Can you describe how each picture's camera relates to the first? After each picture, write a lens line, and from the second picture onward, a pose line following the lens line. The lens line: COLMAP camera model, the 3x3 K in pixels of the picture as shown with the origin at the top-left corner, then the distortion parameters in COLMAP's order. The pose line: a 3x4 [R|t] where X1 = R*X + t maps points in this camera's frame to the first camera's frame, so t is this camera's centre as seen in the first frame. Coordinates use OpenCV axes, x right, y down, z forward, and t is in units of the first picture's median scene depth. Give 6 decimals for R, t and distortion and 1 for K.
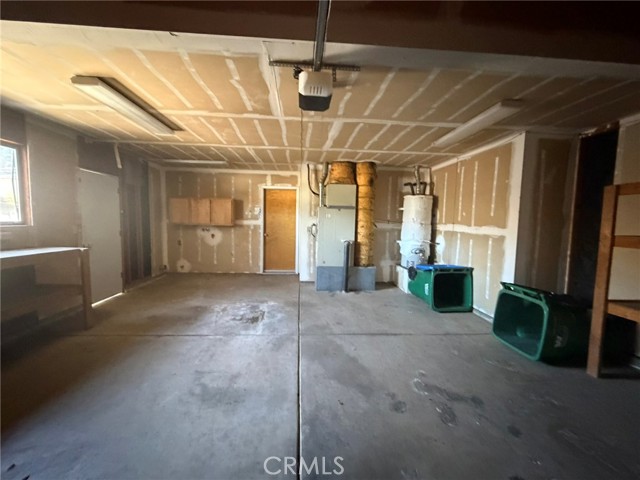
lens RADIAL K [[254.0, 0, 318.8], [0, 254.0, 239.4], [0, 0, 1]] dist [-0.002166, 0.000095]
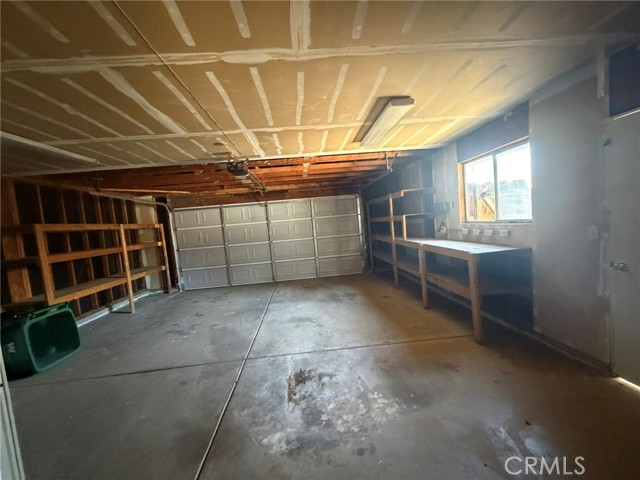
lens RADIAL K [[254.0, 0, 319.0], [0, 254.0, 240.4], [0, 0, 1]] dist [-0.002166, 0.000095]
pose [[-0.997951, 0.063649, 0.006495, -0.384485], [0.063922, 0.987602, 0.143377, -0.172383], [0.002711, 0.143499, -0.989647, 1.890642]]
